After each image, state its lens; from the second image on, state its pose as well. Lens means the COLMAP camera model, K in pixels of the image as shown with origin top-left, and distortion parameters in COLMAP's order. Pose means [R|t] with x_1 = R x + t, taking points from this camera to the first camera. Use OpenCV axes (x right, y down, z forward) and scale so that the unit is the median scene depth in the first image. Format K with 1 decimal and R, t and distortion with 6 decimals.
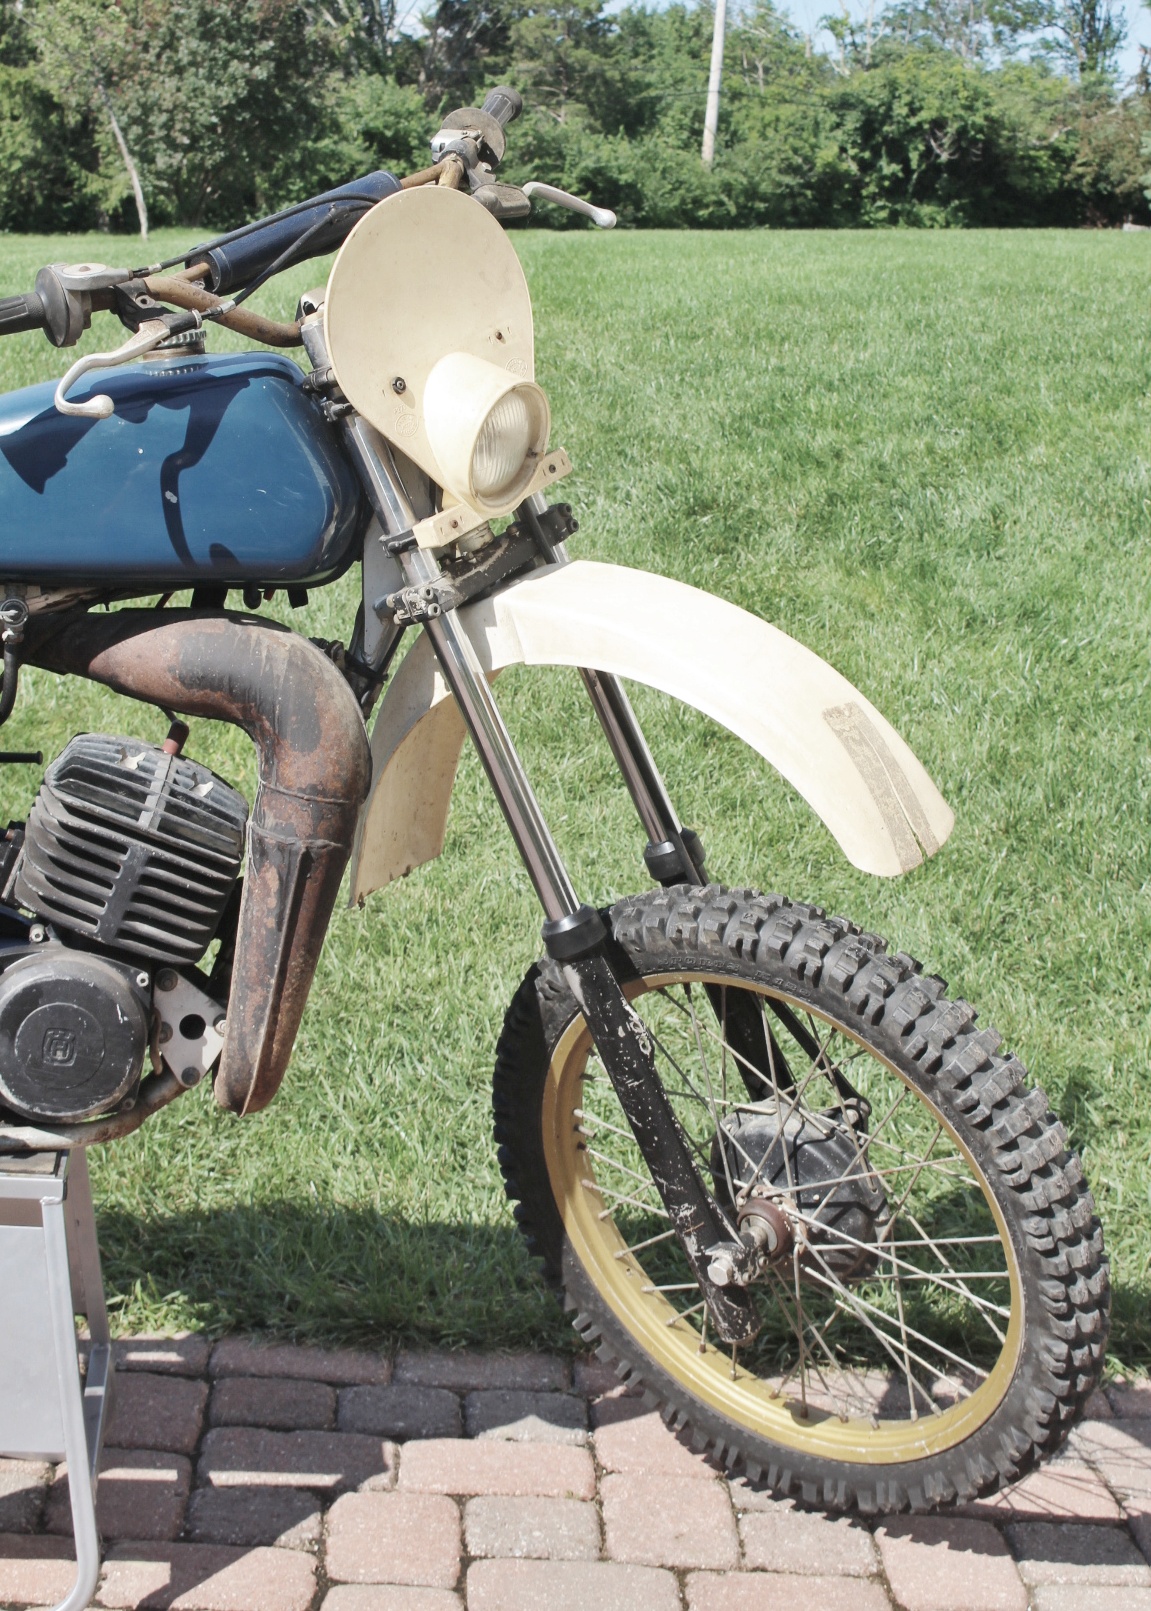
lens RADIAL K [[2606.4, 0, 576.7], [0, 2606.4, 686.8], [0, 0, 1]] dist [-0.083042, 0.059197]
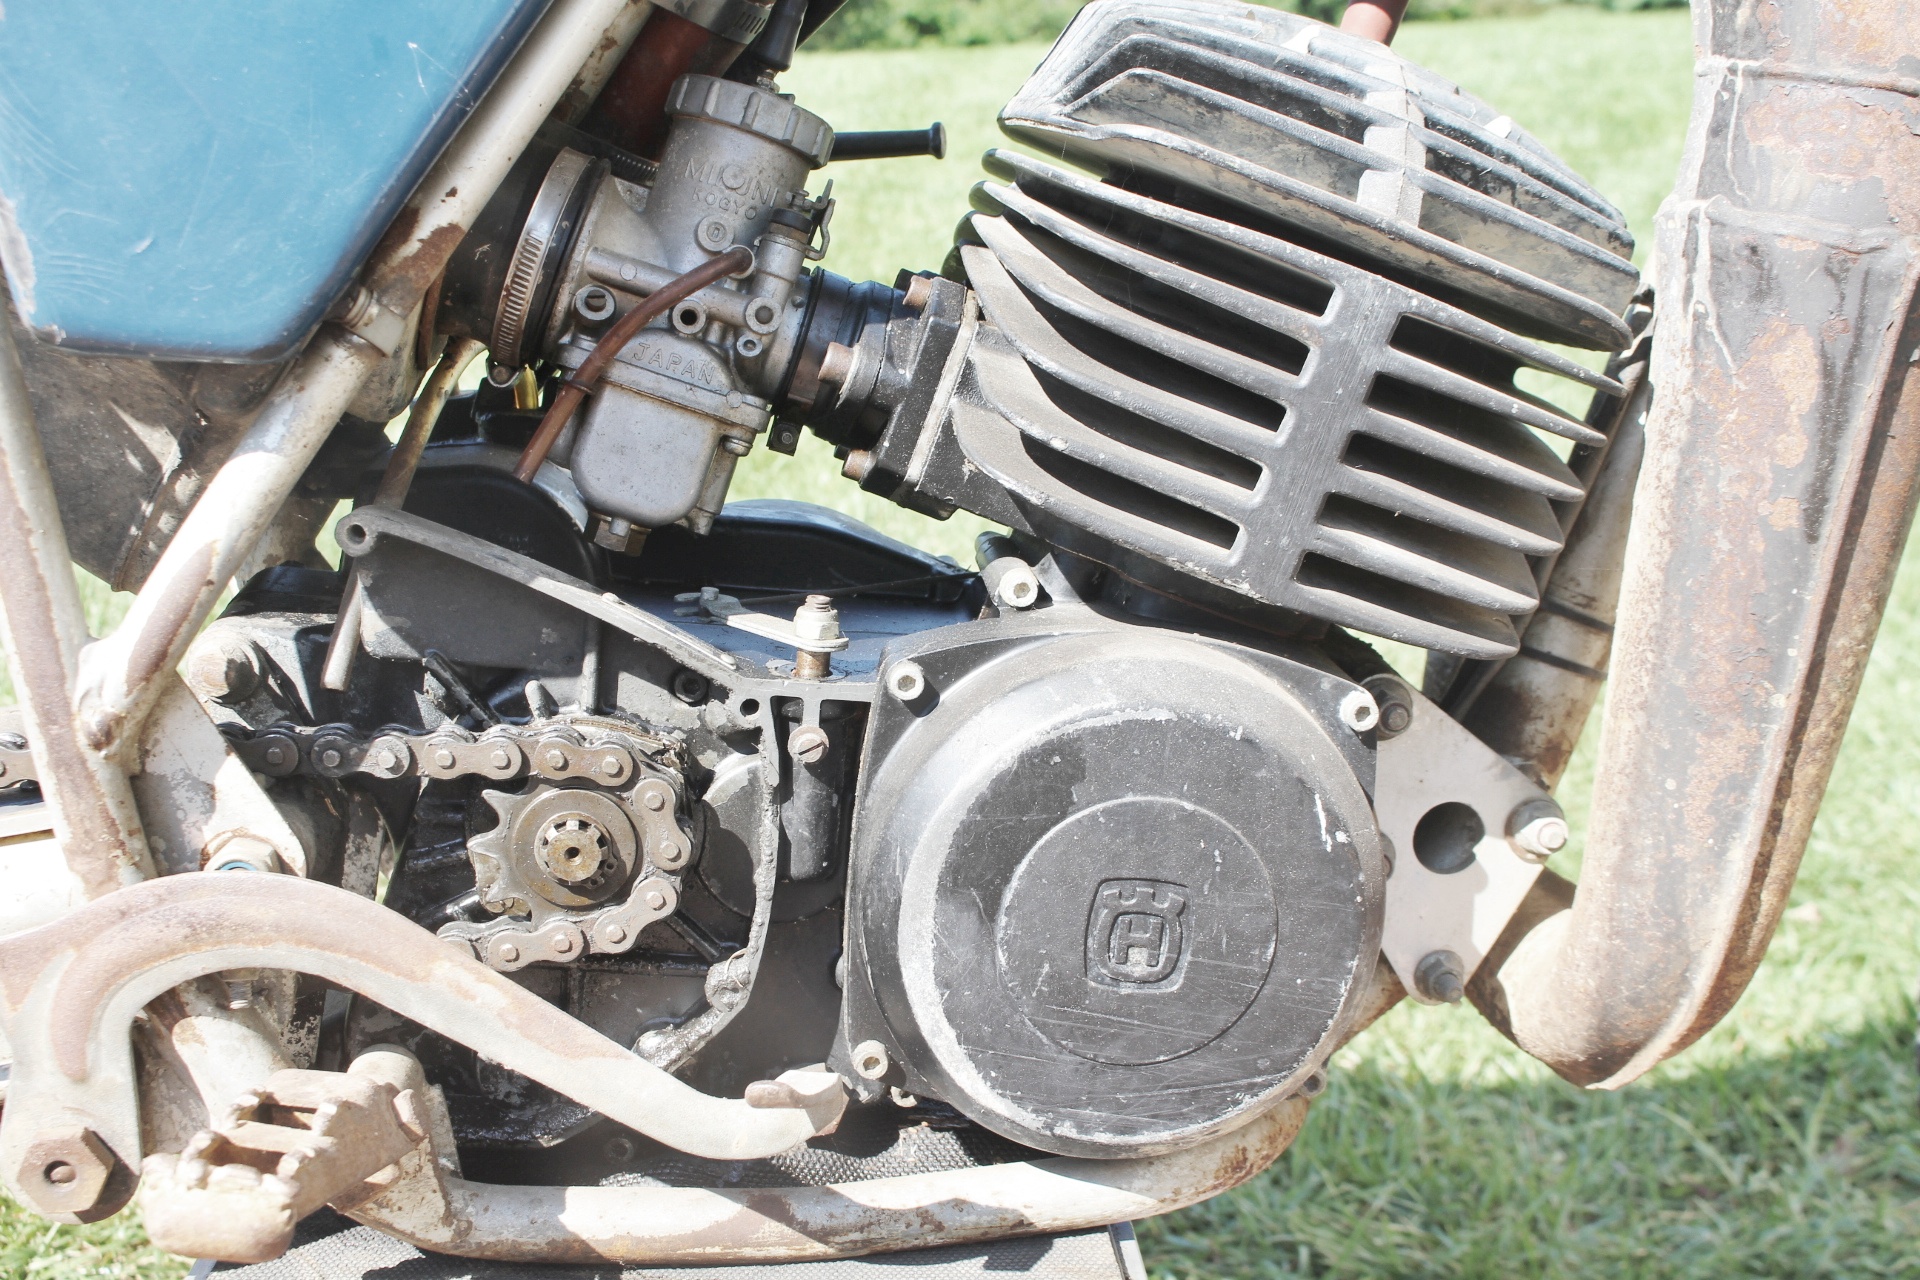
lens RADIAL K [[2168.2, 0, 962.4], [0, 2168.2, 647.1], [0, 0, 1]] dist [-0.113352, 0.059225]
pose [[0.996396, -0.035322, -0.077114, -0.195425], [0.042348, 0.994907, 0.091474, 0.078264], [0.073490, -0.094410, 0.992817, 0.730191]]
